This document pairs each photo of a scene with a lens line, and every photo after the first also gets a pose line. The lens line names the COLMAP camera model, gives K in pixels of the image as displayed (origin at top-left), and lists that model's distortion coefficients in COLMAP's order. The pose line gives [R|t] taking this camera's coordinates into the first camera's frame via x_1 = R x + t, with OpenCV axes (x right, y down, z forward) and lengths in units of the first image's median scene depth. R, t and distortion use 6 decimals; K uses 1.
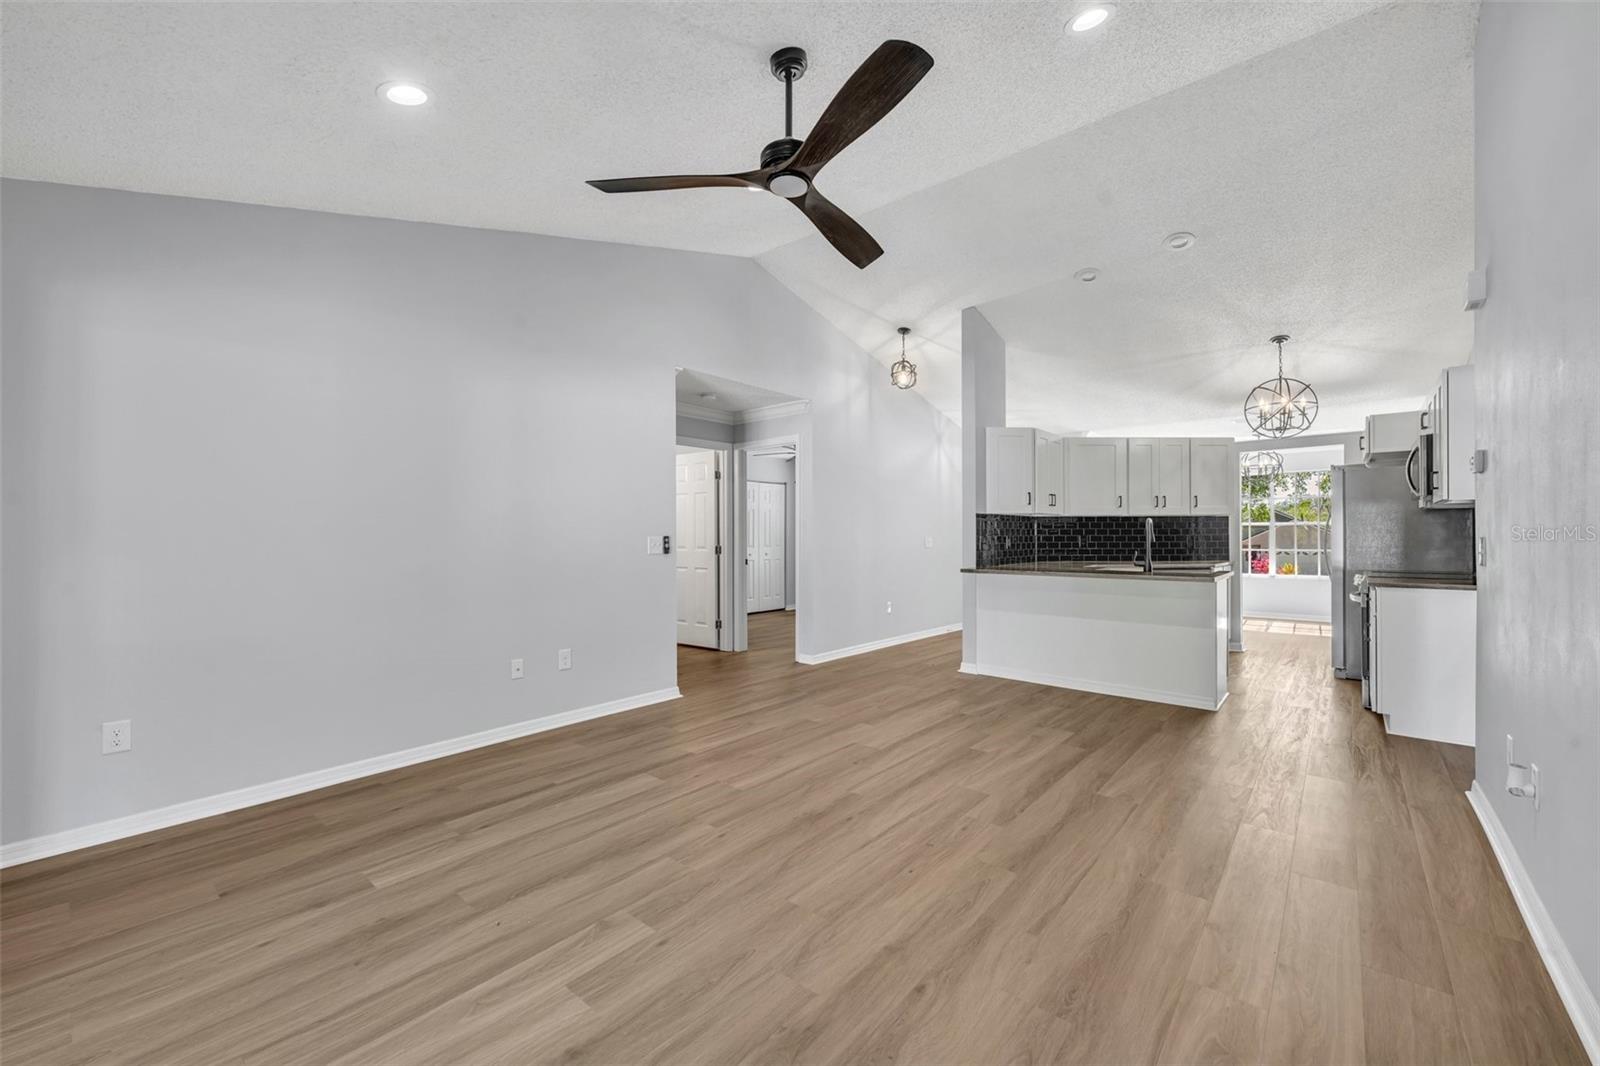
lens RADIAL K [[634.7, 0, 798.2], [0, 634.7, 535.0], [0, 0, 1]] dist [-0.002901, -0.000185]
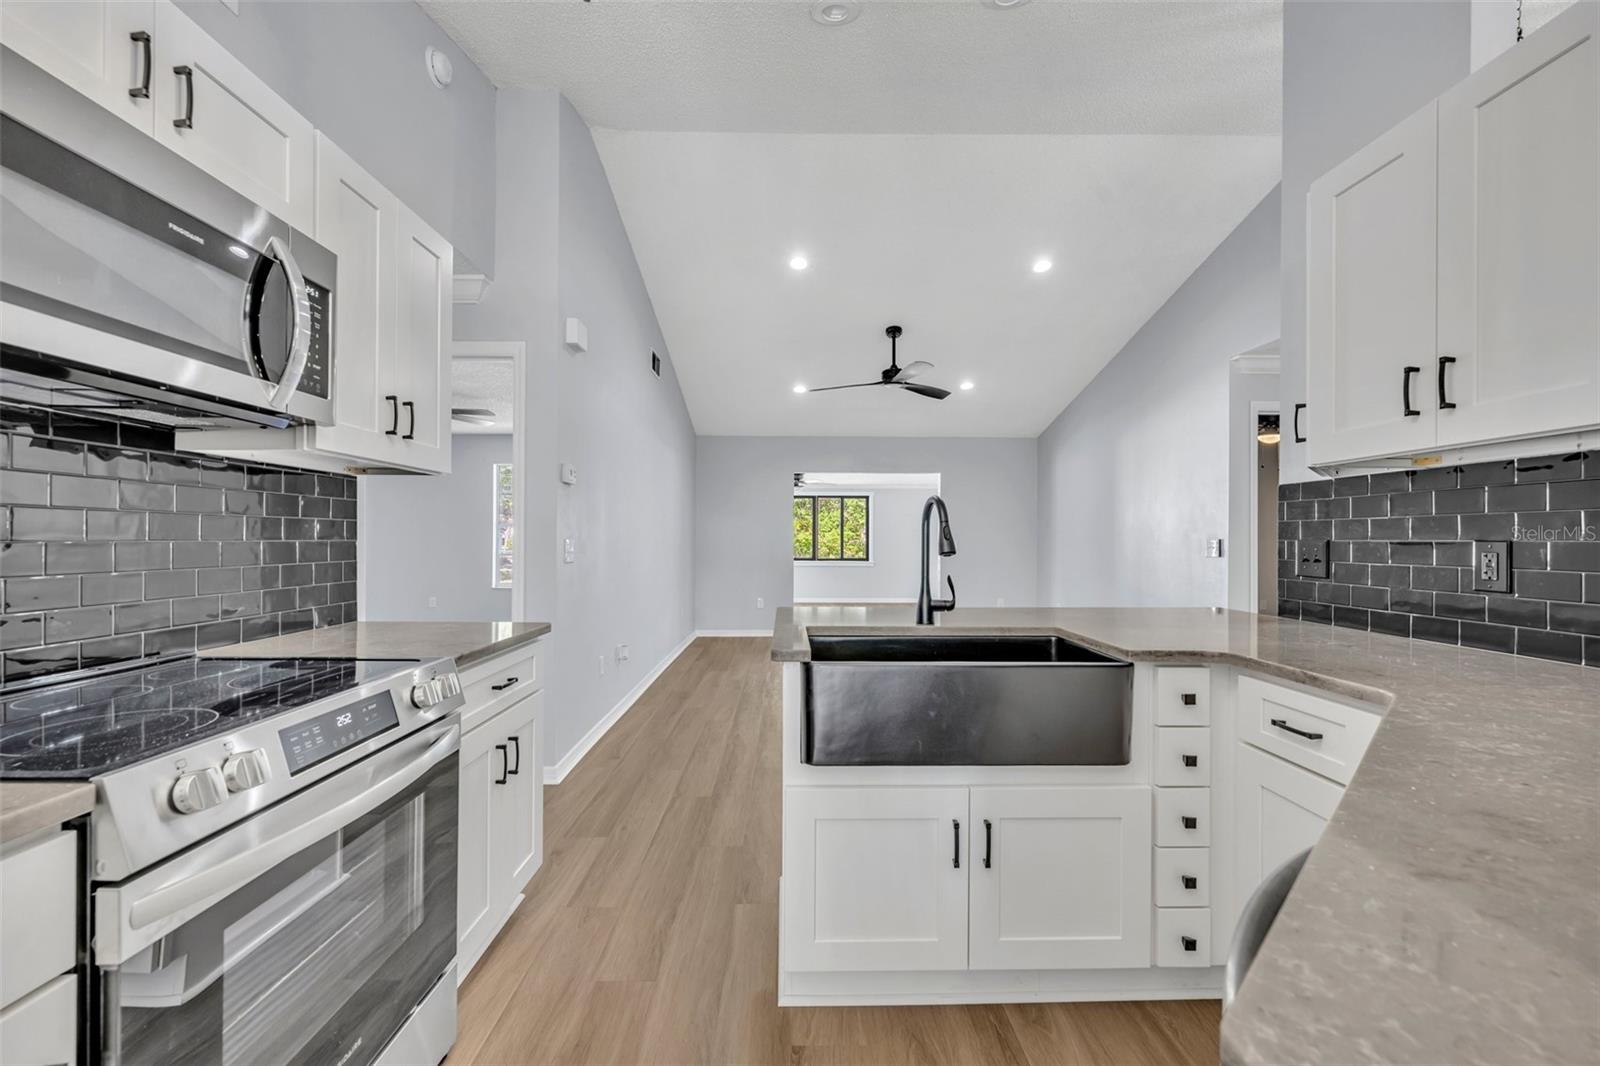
lens RADIAL K [[645.7, 0, 804.0], [0, 645.7, 537.8], [0, 0, 1]] dist [-0.001524, -0.000177]
pose [[-0.741726, -0.000466, -0.670703, 0.964889], [-0.000941, 0.999999, 0.000346, 0.000543], [0.670703, 0.000888, -0.741726, 1.354289]]
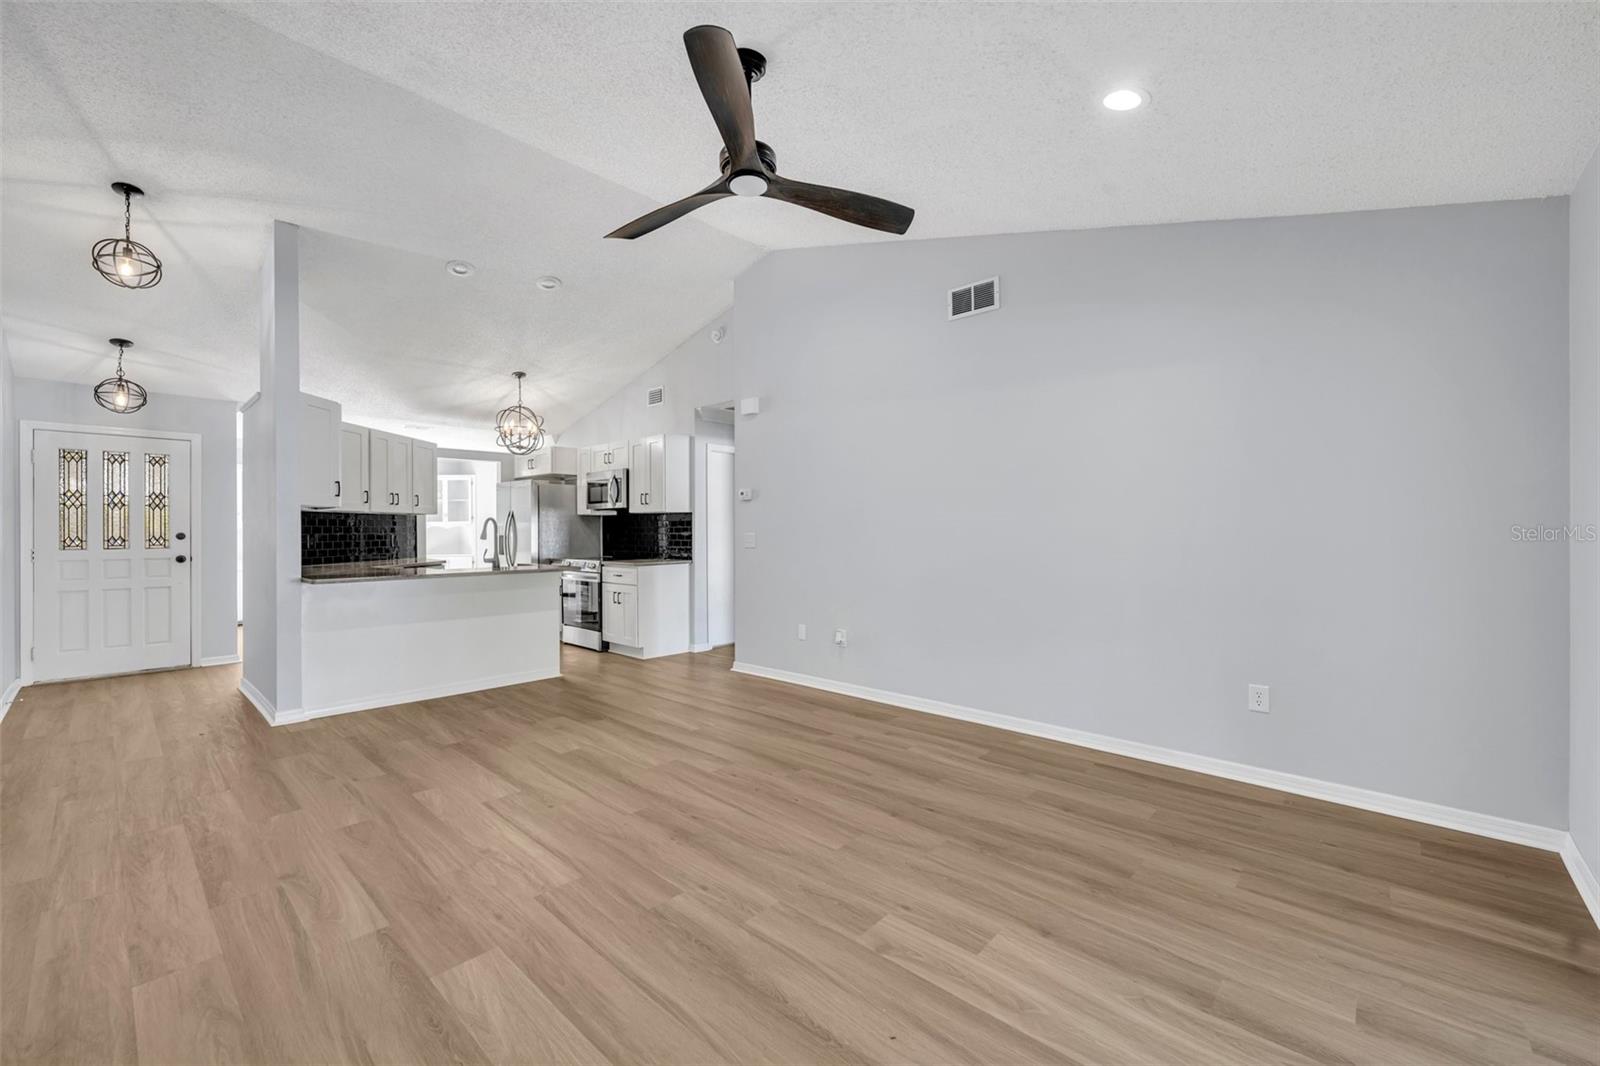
lens RADIAL K [[648.3, 0, 797.8], [0, 648.3, 530.3], [0, 0, 1]] dist [-0.001322, -0.000173]
pose [[0.034088, 0.002271, 0.999416, -0.559510], [0.003823, 0.999990, -0.002403, -0.000090], [-0.999412, 0.003903, 0.034079, 0.481188]]
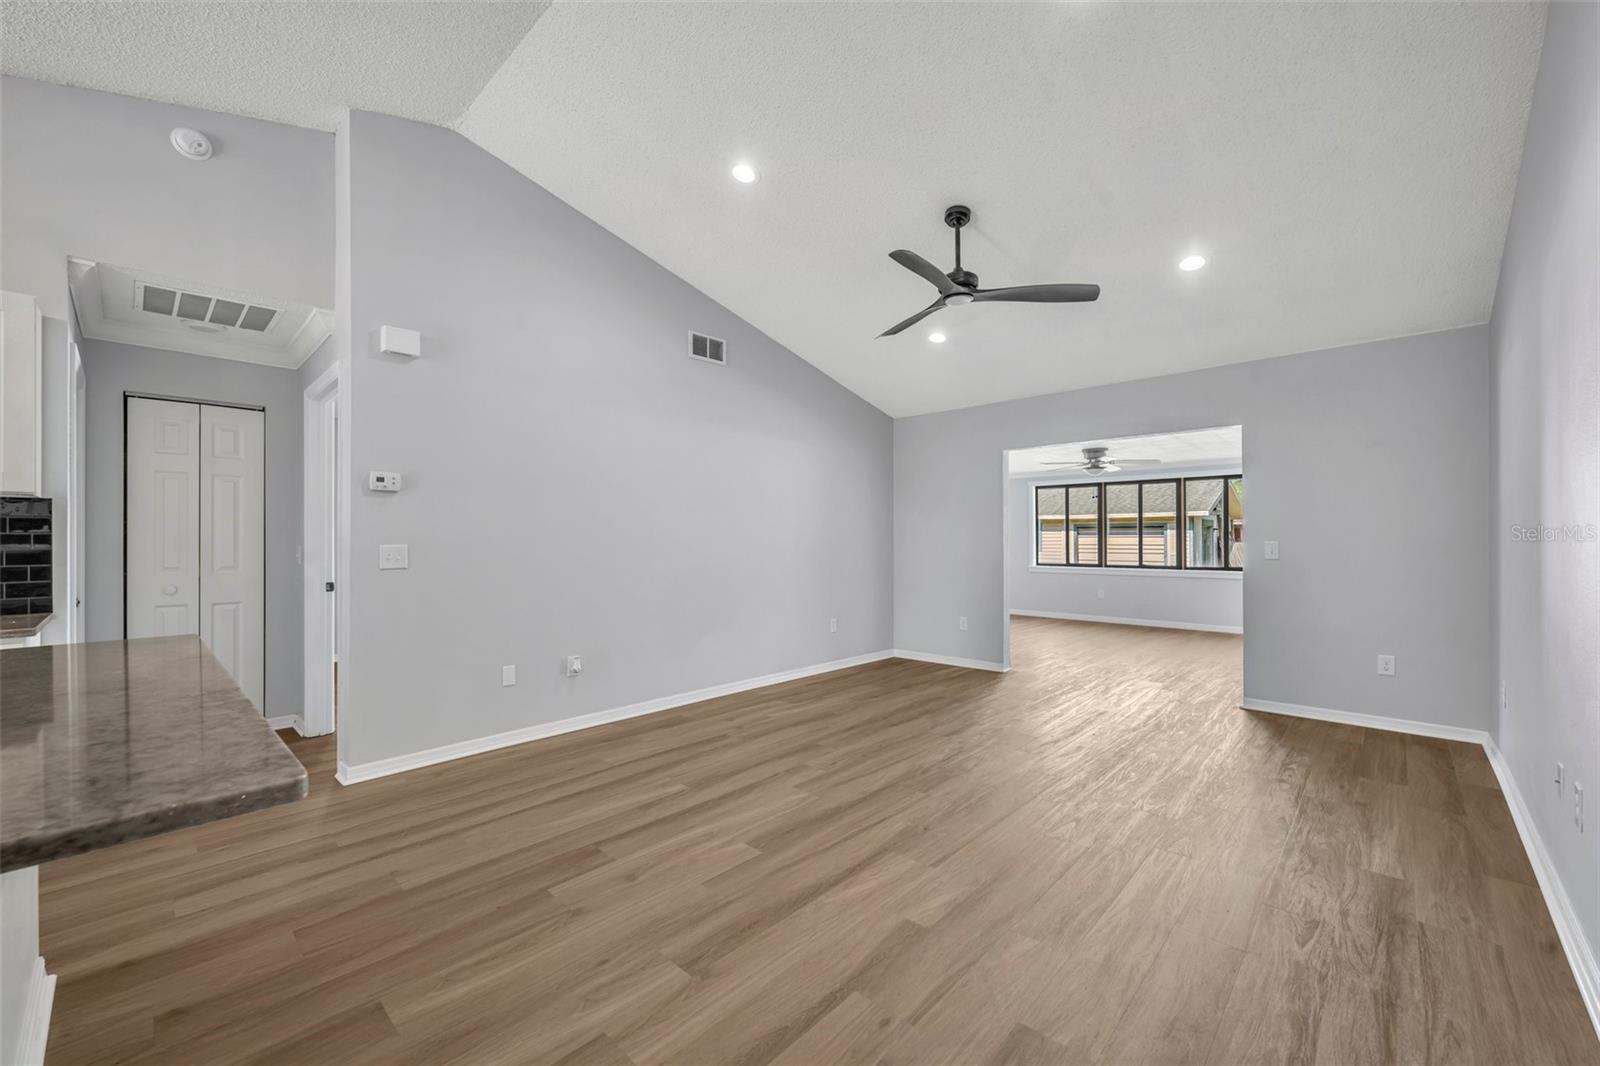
lens RADIAL K [[638.1, 0, 801.3], [0, 638.1, 537.8], [0, 0, 1]] dist [-0.000868, 0.000045]
pose [[-0.999144, 0.008497, 0.040477, 0.156403], [0.008337, 0.999957, -0.004121, 0.001012], [-0.040510, -0.003780, -0.999172, 1.339306]]
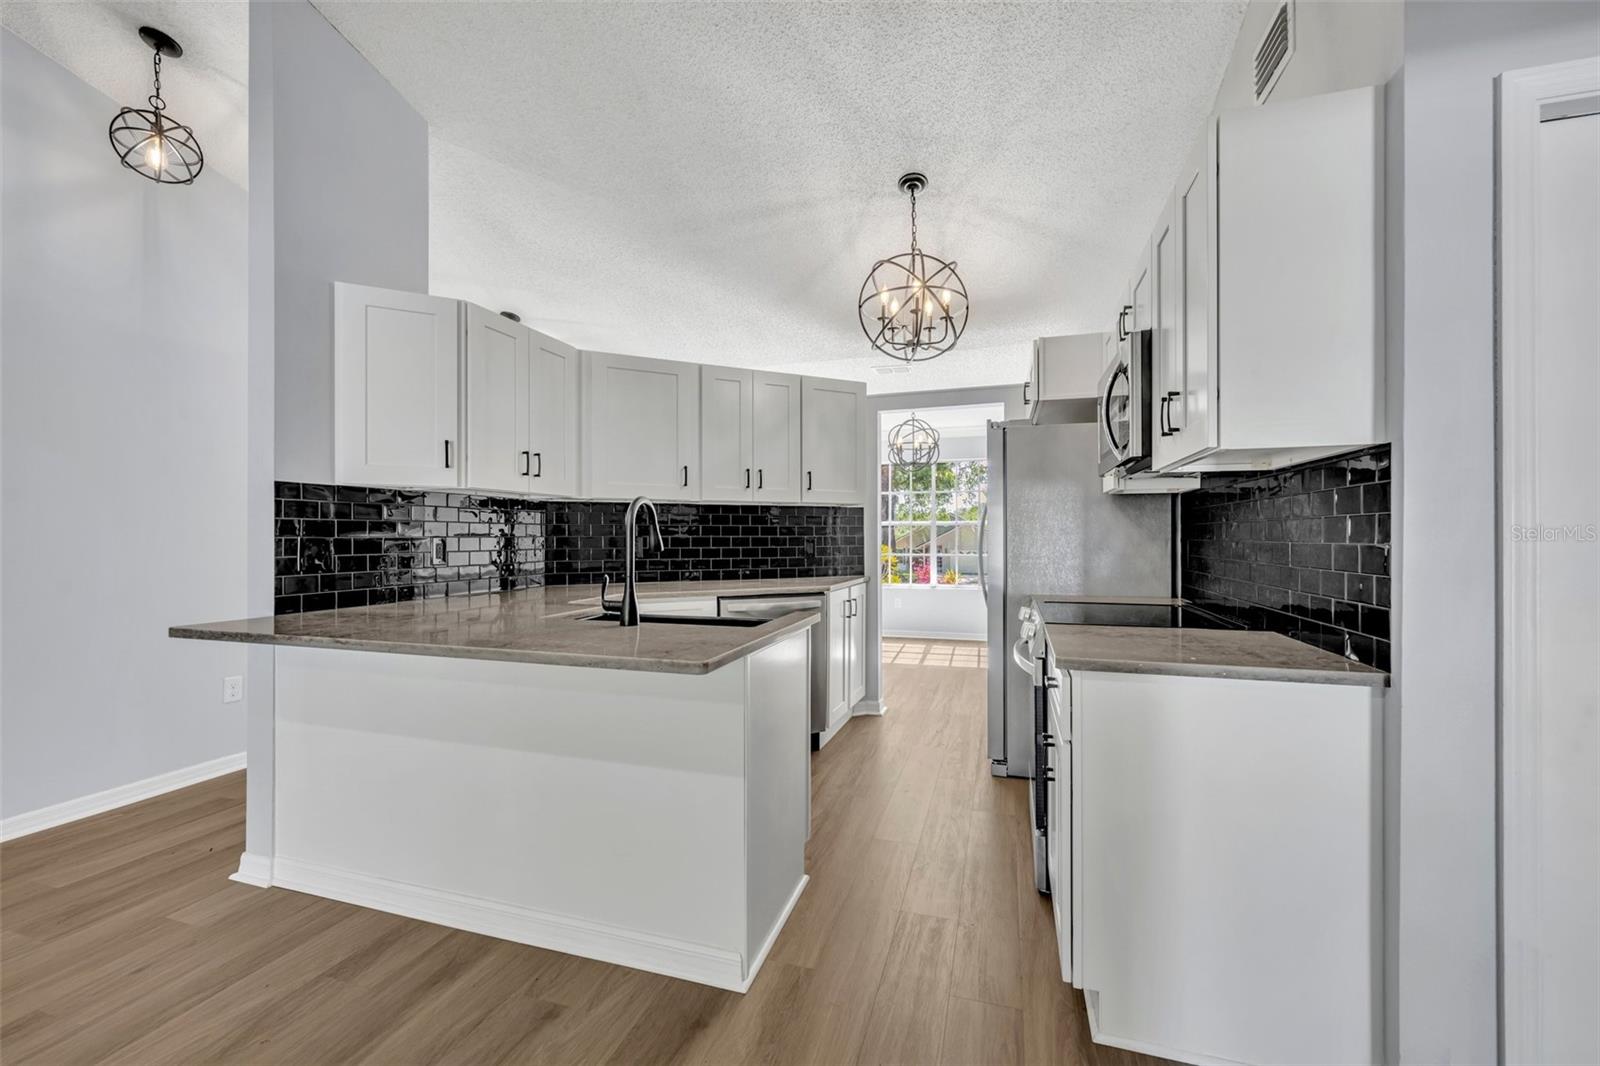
lens RADIAL K [[653.2, 0, 800.0], [0, 653.2, 533.0], [0, 0, 1]] dist [0.000054, -0.000172]
pose [[0.916562, 0.004649, 0.399866, 0.513072], [-0.003177, 0.999986, -0.004345, -0.000476], [-0.399880, 0.002712, 0.916563, 0.598600]]
